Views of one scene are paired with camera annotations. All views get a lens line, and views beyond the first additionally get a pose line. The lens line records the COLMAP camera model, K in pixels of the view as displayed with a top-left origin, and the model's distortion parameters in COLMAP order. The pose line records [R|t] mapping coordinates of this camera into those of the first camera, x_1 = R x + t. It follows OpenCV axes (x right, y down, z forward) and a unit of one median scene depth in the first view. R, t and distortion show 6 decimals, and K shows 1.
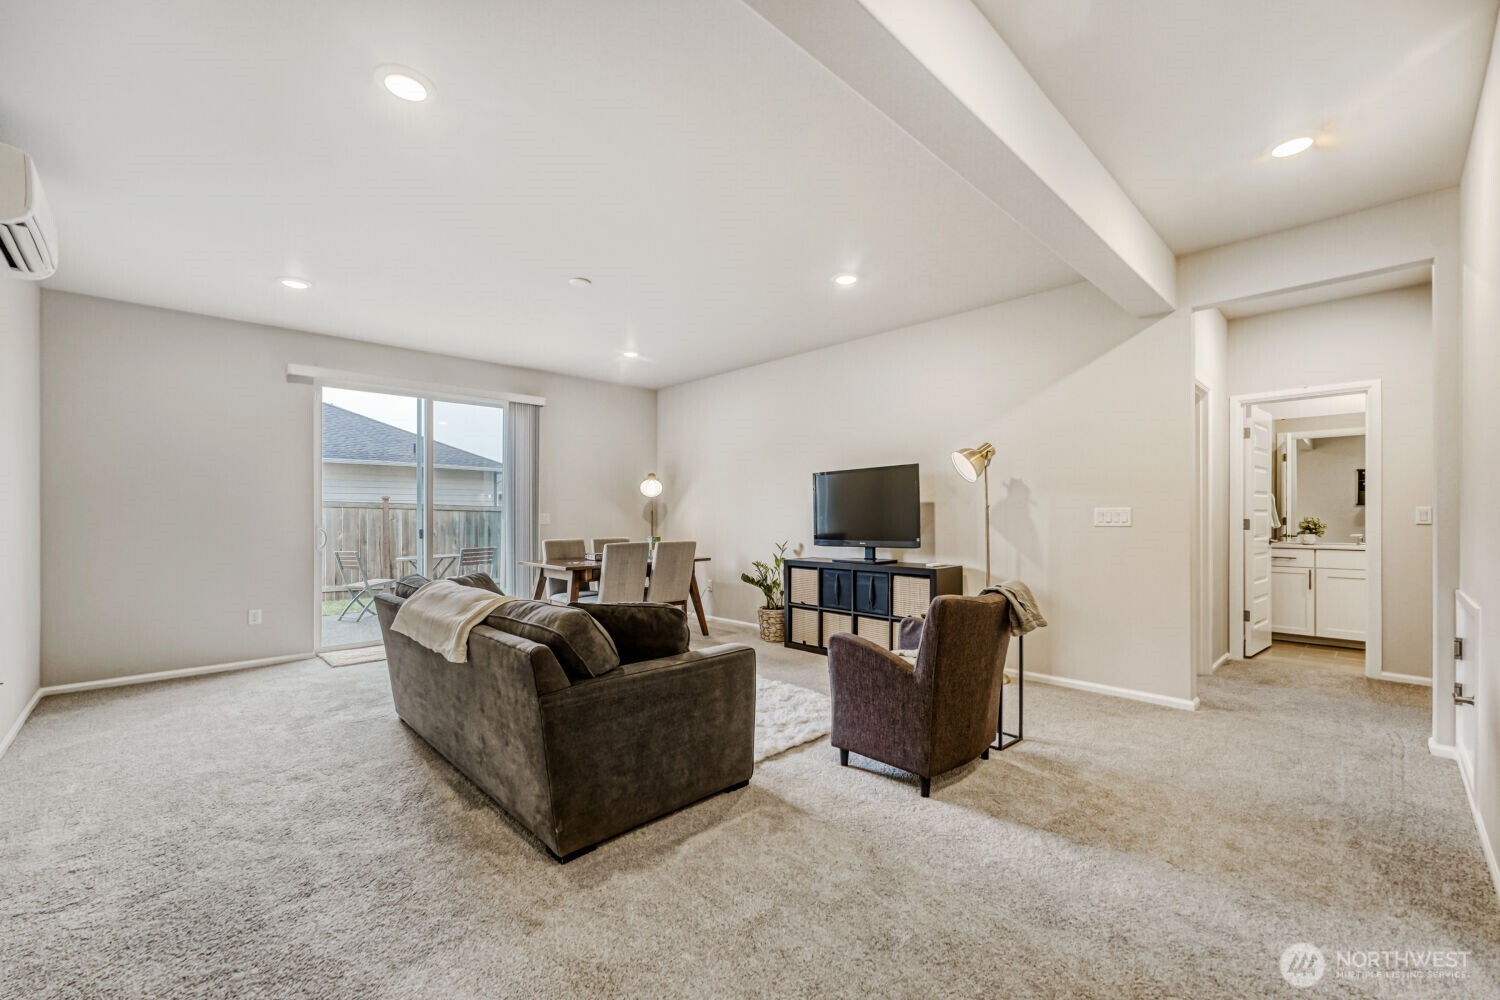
lens RADIAL K [[610.3, 0, 752.5], [0, 610.3, 507.9], [0, 0, 1]] dist [-0.008759, 0.000223]
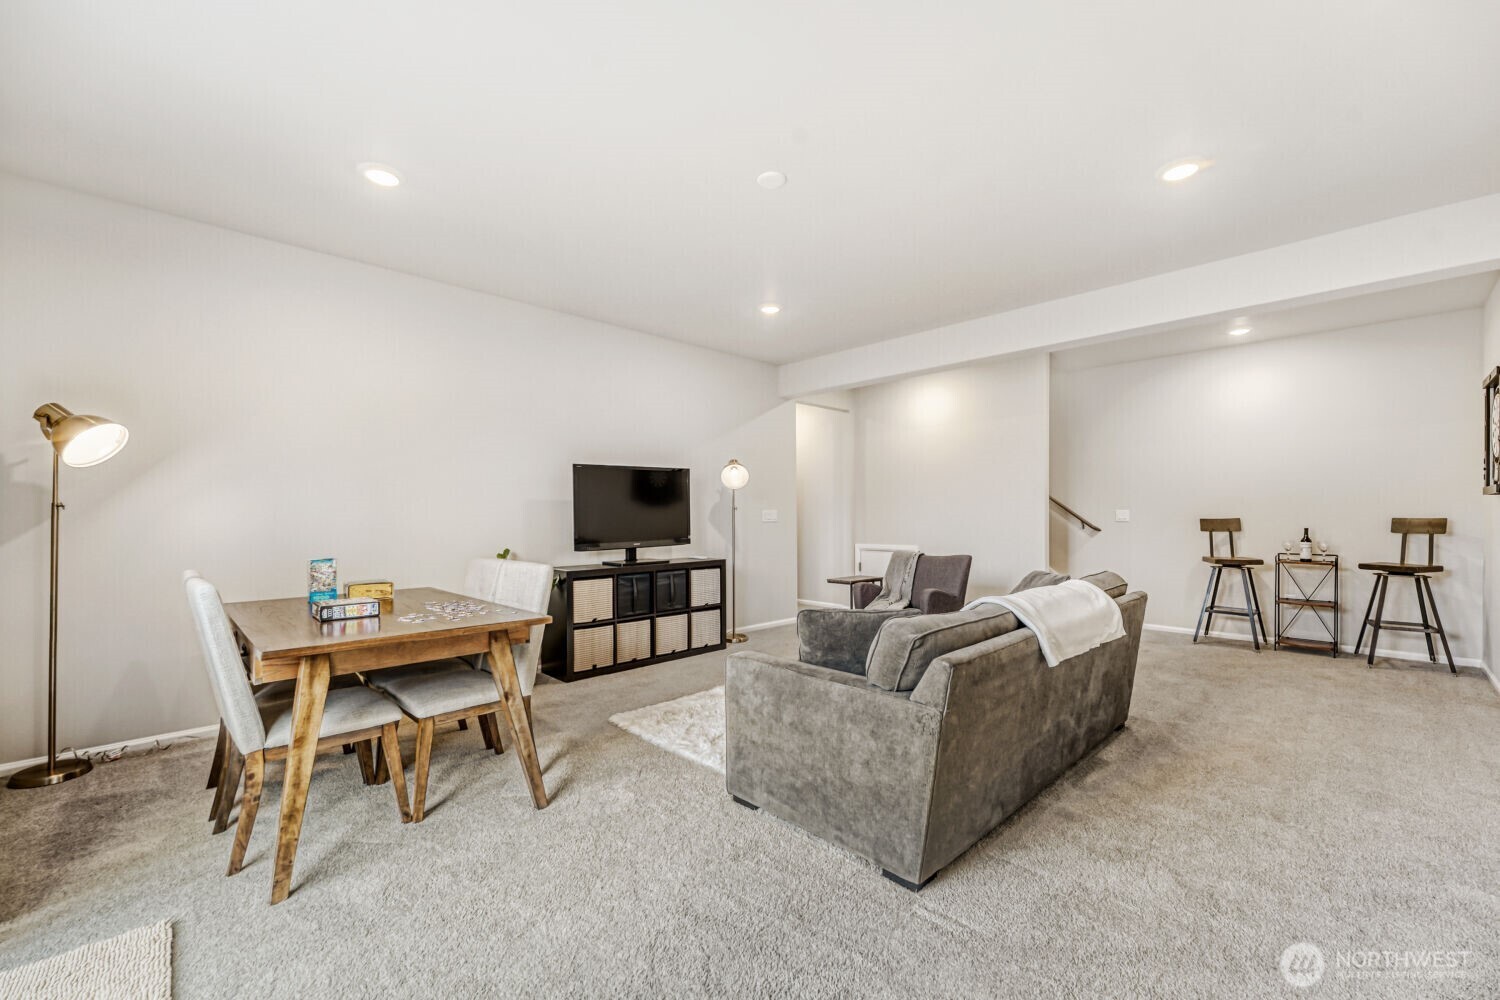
lens RADIAL K [[610.3, 0, 752.5], [0, 610.3, 507.9], [0, 0, 1]] dist [-0.008759, 0.000223]
pose [[0.019830, 0.015646, 0.999681, -0.848129], [-0.002325, 0.999876, -0.015603, 0.016155], [-0.999801, -0.002015, 0.019864, 0.860331]]
